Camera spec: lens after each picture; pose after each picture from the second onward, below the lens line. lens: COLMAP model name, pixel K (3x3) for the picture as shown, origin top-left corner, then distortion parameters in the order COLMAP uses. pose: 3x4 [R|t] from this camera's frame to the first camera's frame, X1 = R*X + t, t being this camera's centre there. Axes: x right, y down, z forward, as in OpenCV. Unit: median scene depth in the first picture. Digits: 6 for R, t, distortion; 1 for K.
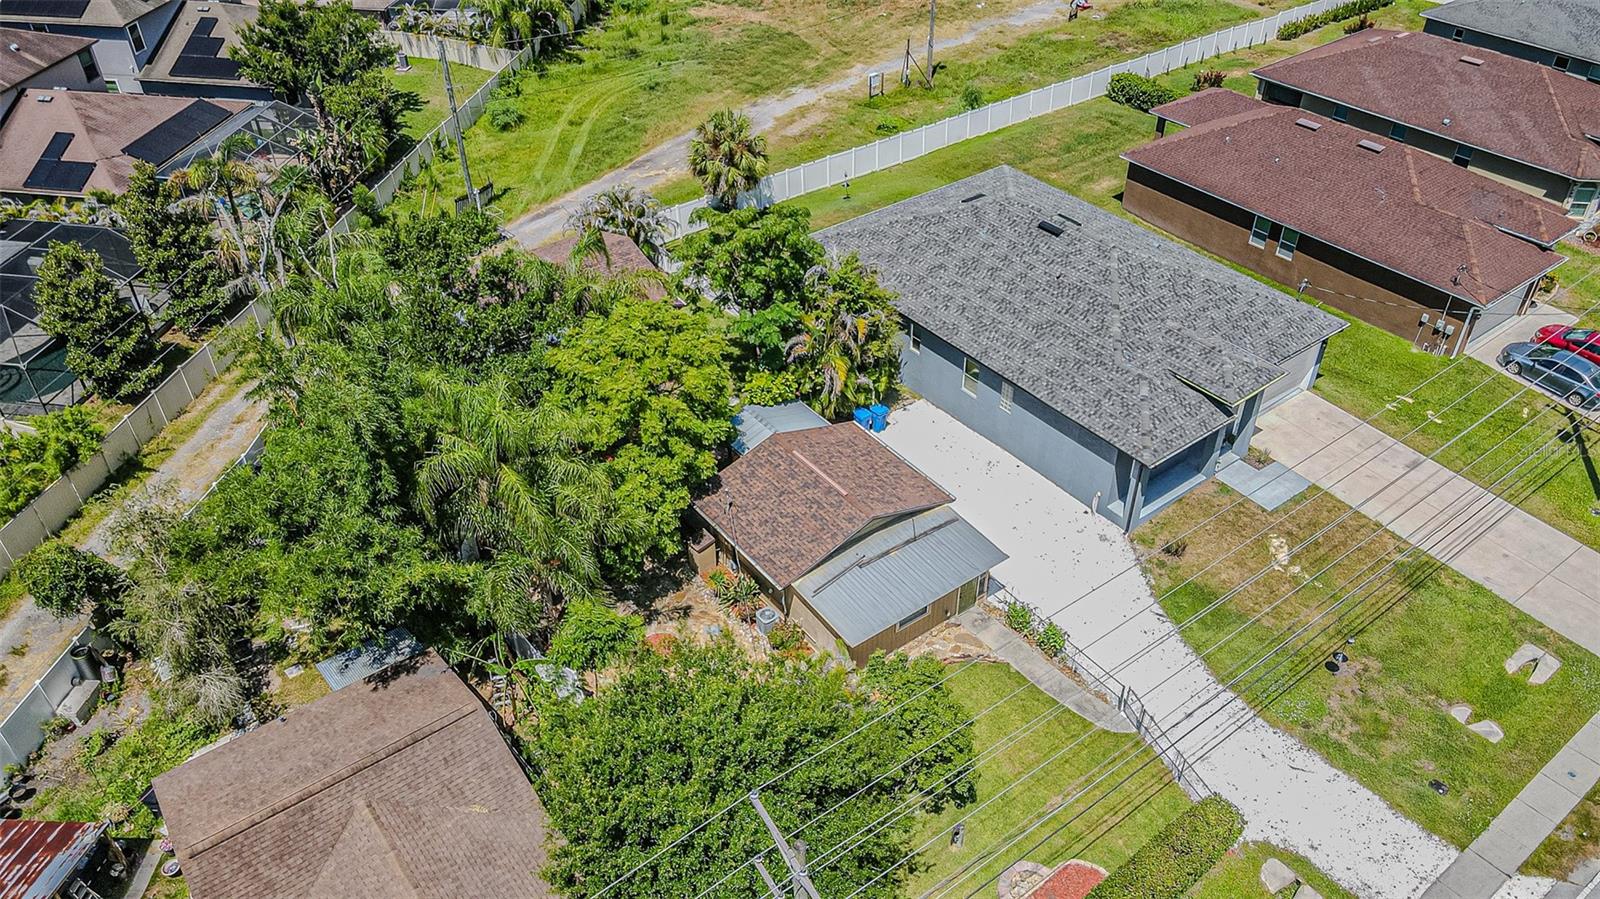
lens RADIAL K [[1186.6, 0, 800.0], [0, 1186.6, 449.5], [0, 0, 1]] dist [-0.000829, 0.000144]
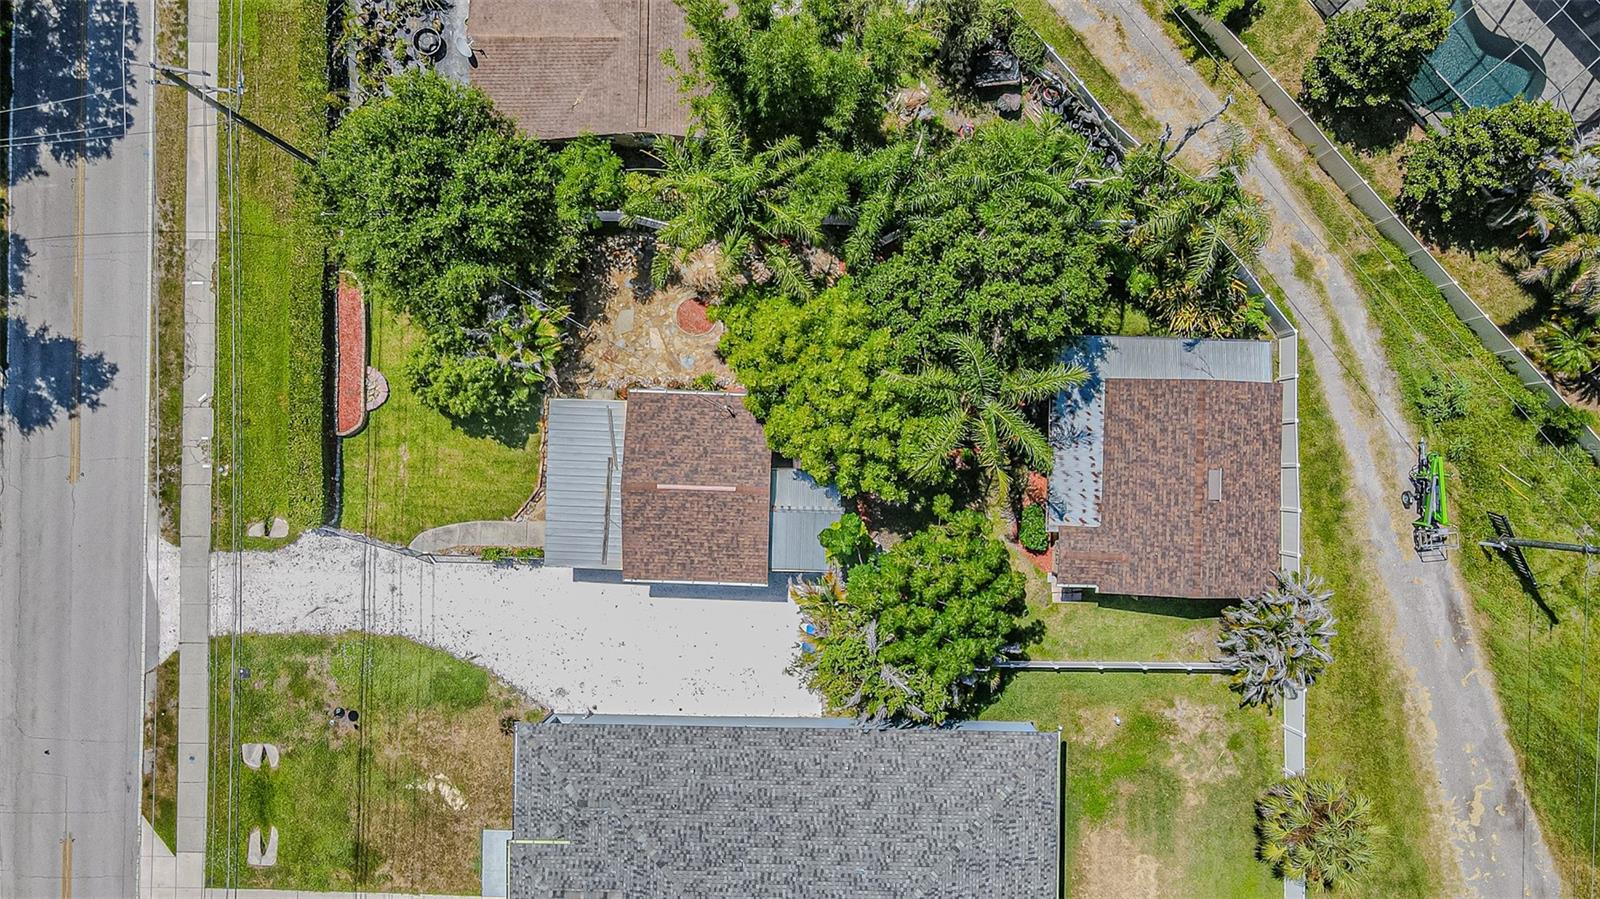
lens RADIAL K [[1186.6, 0, 800.0], [0, 1186.6, 449.5], [0, 0, 1]] dist [-0.000829, 0.000144]
pose [[-0.617496, 0.786565, 0.003725, -0.079079], [-0.464818, -0.368720, 0.804978, -0.945925], [0.634541, 0.495339, 0.593293, 0.393811]]
